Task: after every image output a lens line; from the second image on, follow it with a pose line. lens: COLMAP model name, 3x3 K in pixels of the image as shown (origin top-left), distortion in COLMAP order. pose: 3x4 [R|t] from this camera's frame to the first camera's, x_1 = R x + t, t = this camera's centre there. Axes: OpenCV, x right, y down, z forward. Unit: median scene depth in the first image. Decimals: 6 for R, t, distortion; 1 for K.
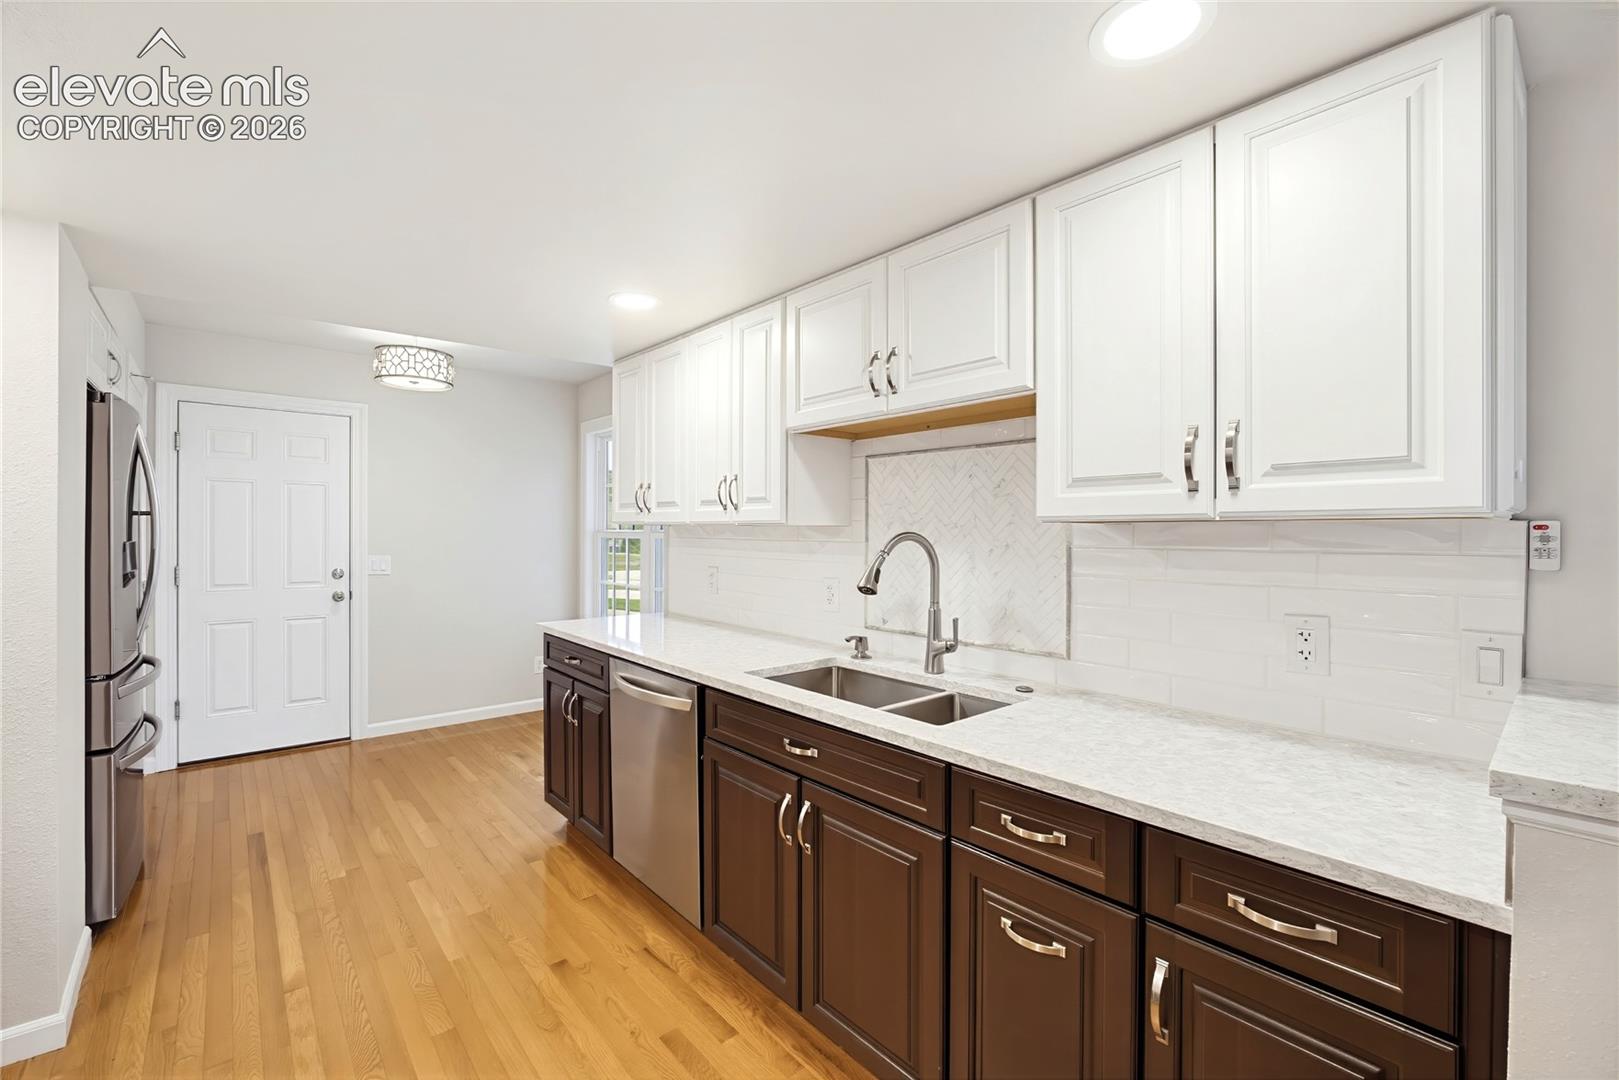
lens RADIAL K [[684.0, 0, 805.3], [0, 684.0, 535.2], [0, 0, 1]] dist [-0.027304, 0.006747]
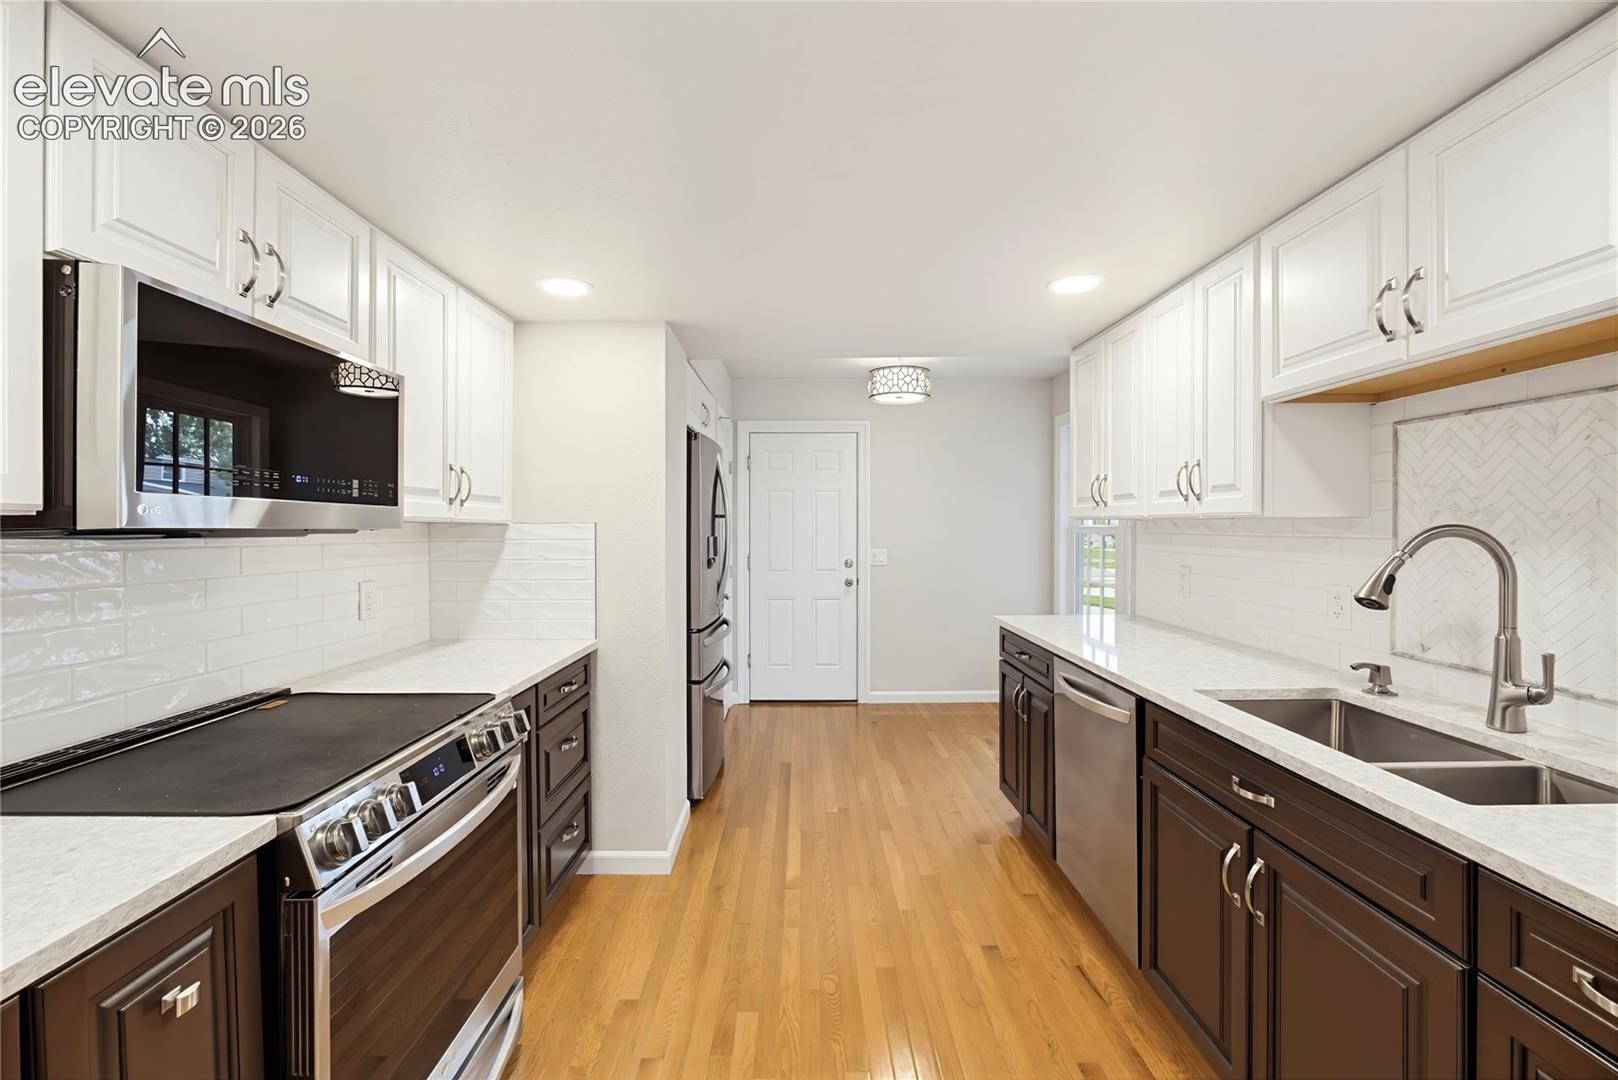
lens RADIAL K [[683.6, 0, 805.5], [0, 683.6, 534.7], [0, 0, 1]] dist [-0.027304, 0.006747]
pose [[0.760727, 0.000189, -0.649071, 0.081432], [0.003132, 0.999987, 0.003962, 0.000768], [0.649064, -0.005047, 0.760717, 0.034091]]
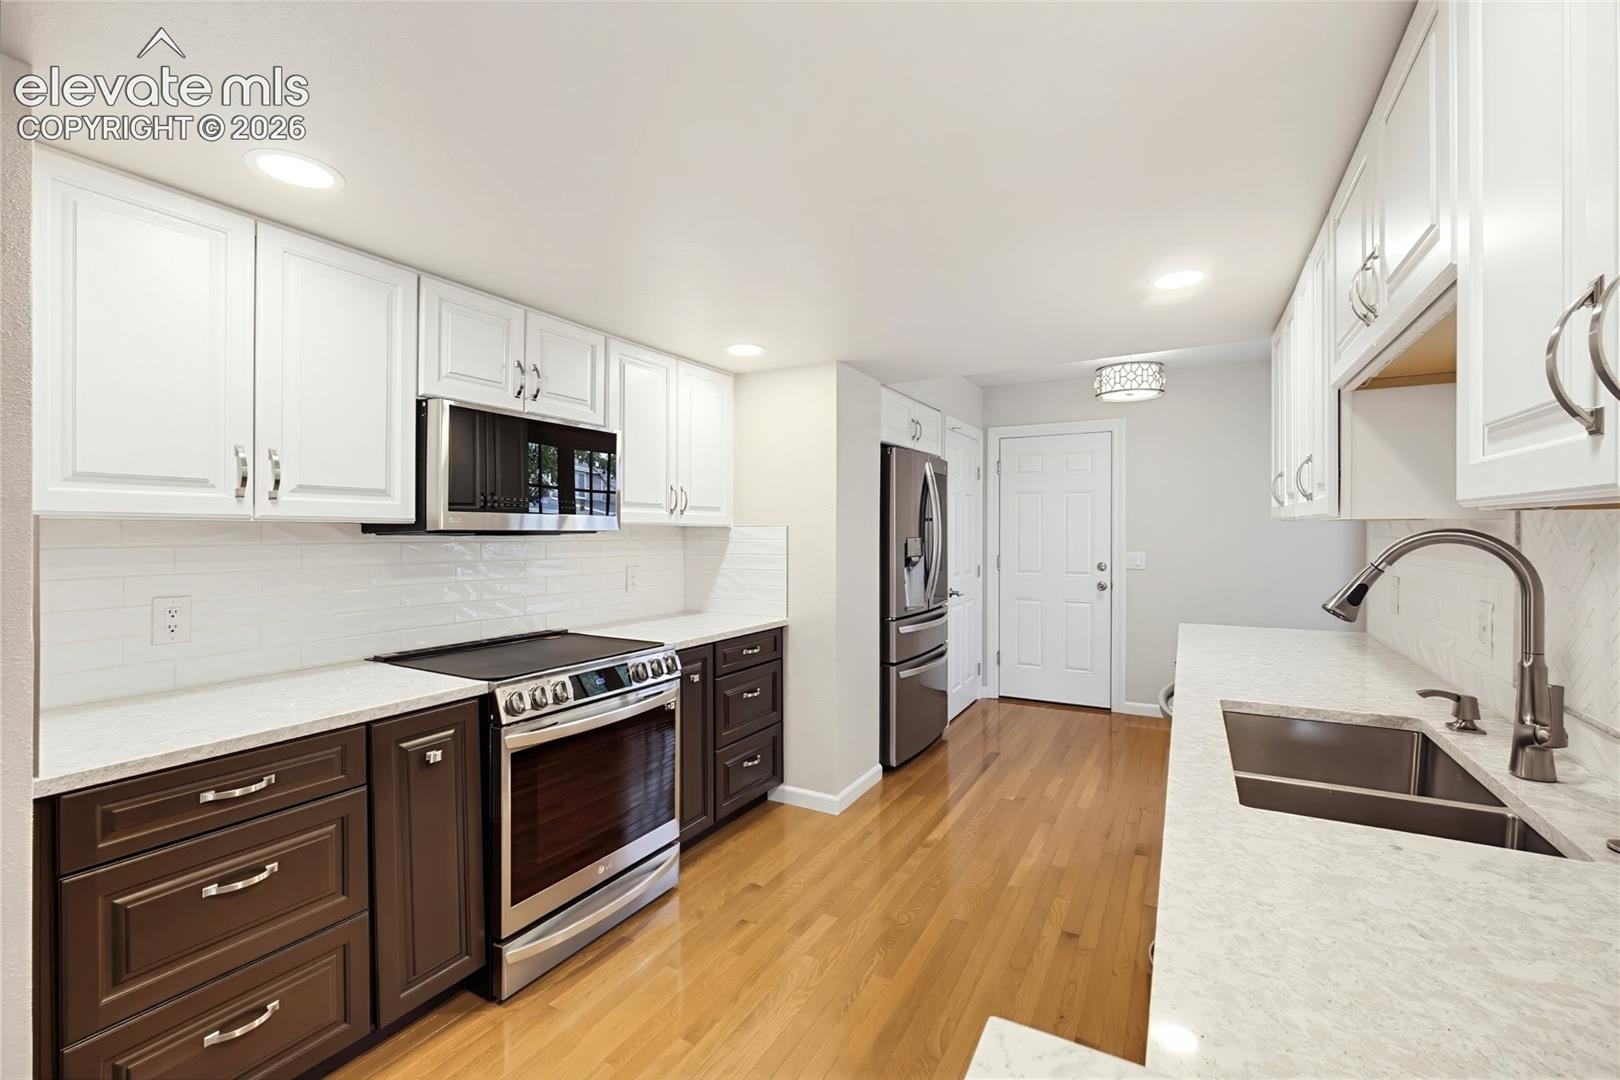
lens RADIAL K [[684.4, 0, 813.5], [0, 684.4, 535.4], [0, 0, 1]] dist [-0.027304, 0.006747]
pose [[0.343567, 0.003386, -0.939122, 0.456203], [-0.001231, 0.999994, 0.003155, -0.000251], [0.939127, 0.000072, 0.343570, 0.227647]]
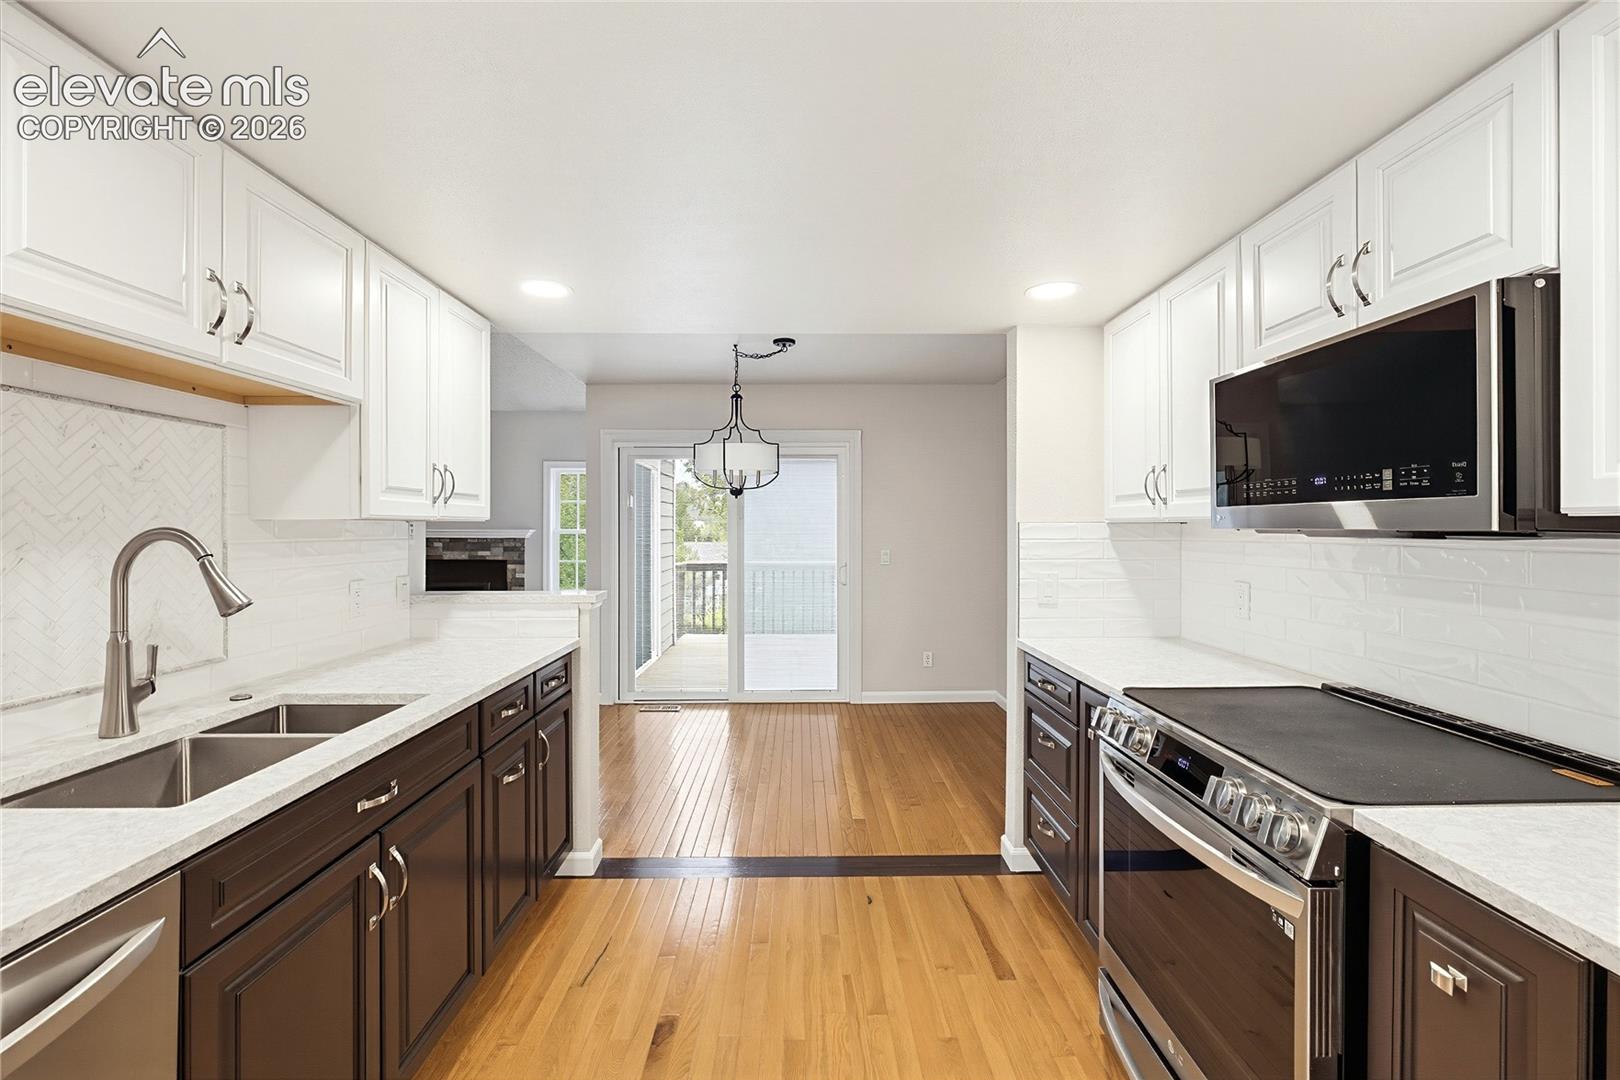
lens RADIAL K [[684.4, 0, 812.9], [0, 684.4, 526.2], [0, 0, 1]] dist [-0.027304, 0.006747]
pose [[-0.766990, -0.001341, 0.641658, -0.682617], [-0.000853, 0.999999, 0.001071, -0.006761], [-0.641658, 0.000274, -0.766991, 0.960346]]
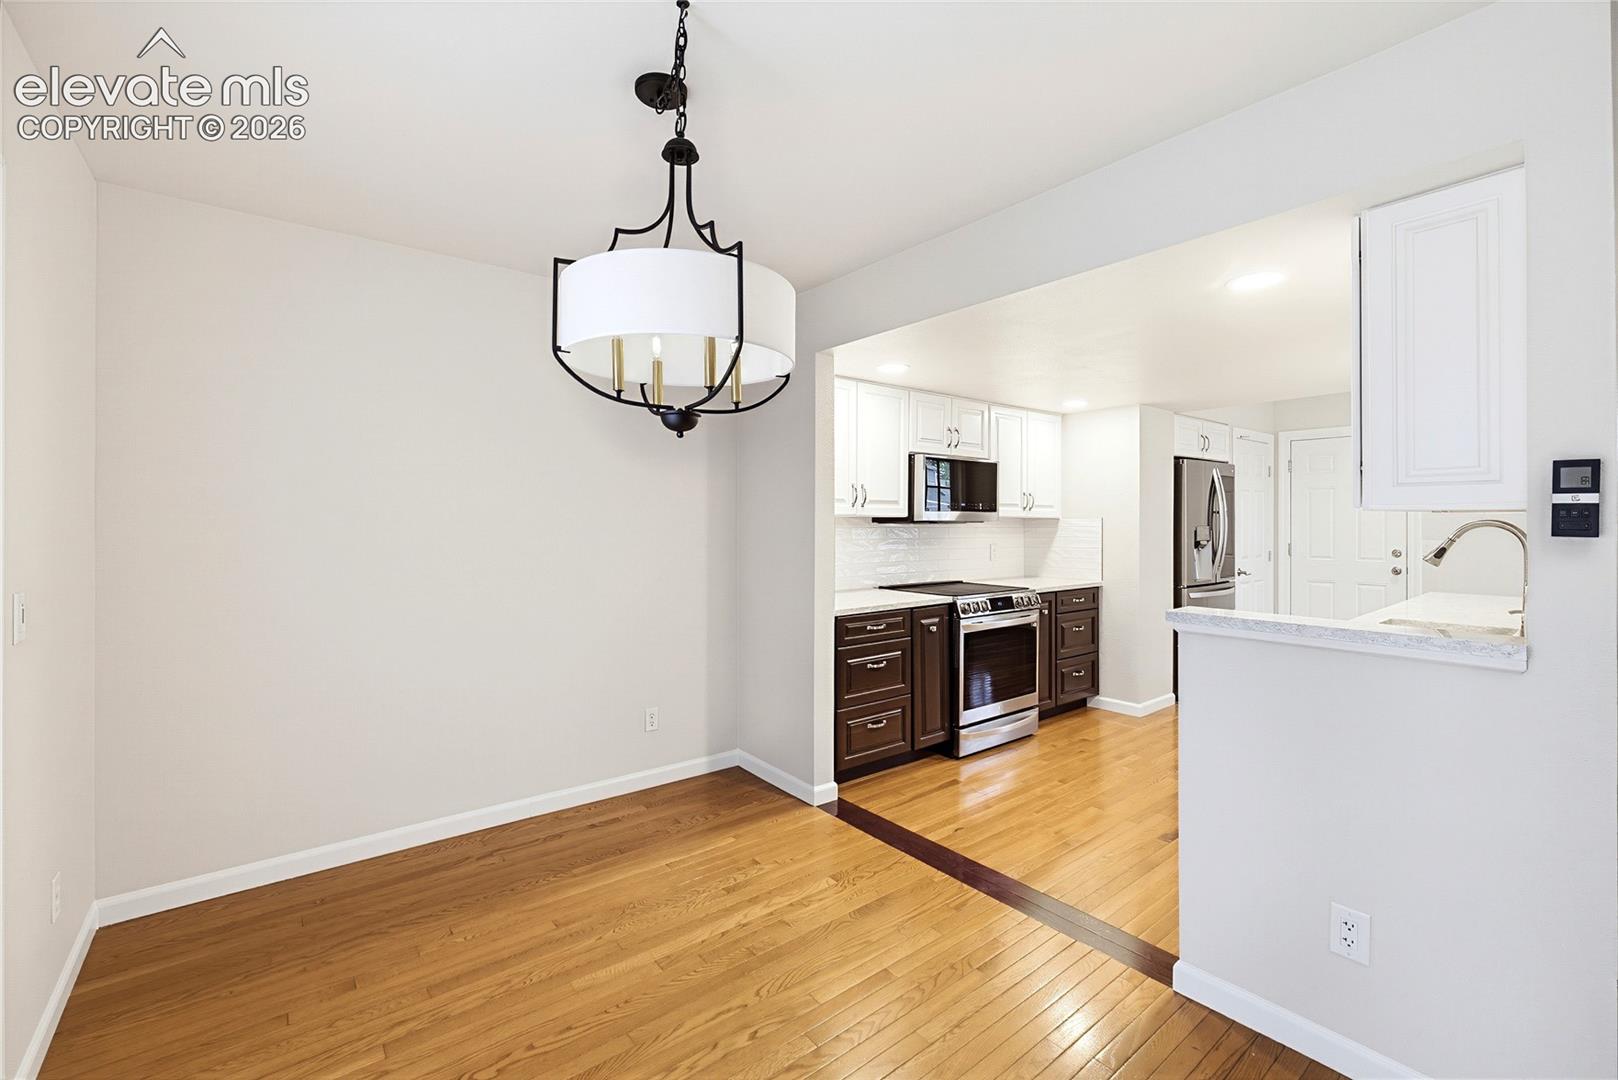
lens RADIAL K [[683.6, 0, 812.1], [0, 683.6, 520.3], [0, 0, 1]] dist [-0.027304, 0.006747]
pose [[-0.048017, -0.005012, -0.998834, 1.218599], [-0.002229, 0.999985, -0.004911, 0.004312], [0.998844, 0.001990, -0.048028, -0.121619]]
